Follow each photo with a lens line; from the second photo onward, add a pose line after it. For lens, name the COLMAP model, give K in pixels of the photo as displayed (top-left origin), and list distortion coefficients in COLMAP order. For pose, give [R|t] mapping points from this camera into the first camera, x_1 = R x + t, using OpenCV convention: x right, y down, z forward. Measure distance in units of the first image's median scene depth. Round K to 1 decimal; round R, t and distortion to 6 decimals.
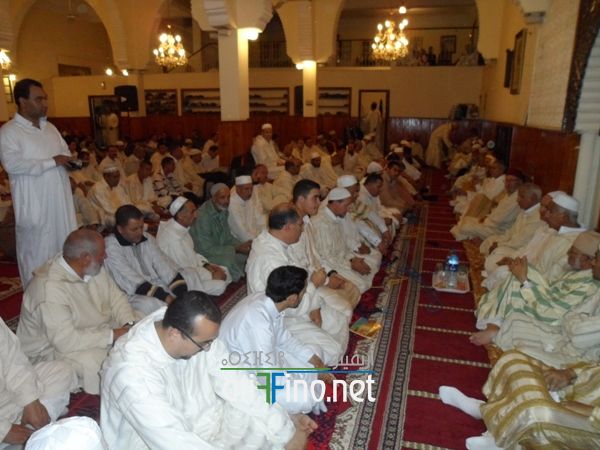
lens RADIAL K [[460.7, 0, 304.2], [0, 460.7, 219.8], [0, 0, 1]] dist [-0.055839, 0.014266]
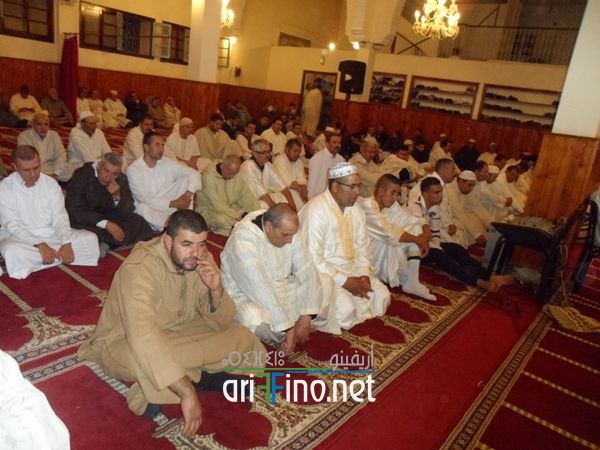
lens RADIAL K [[460.7, 0, 300.7], [0, 460.7, 226.4], [0, 0, 1]] dist [-0.055839, 0.014266]
pose [[0.908259, 0.230240, -0.349363, -0.133359], [-0.222419, 0.972917, 0.062945, -0.042761], [0.354393, 0.020535, 0.934871, 0.226617]]
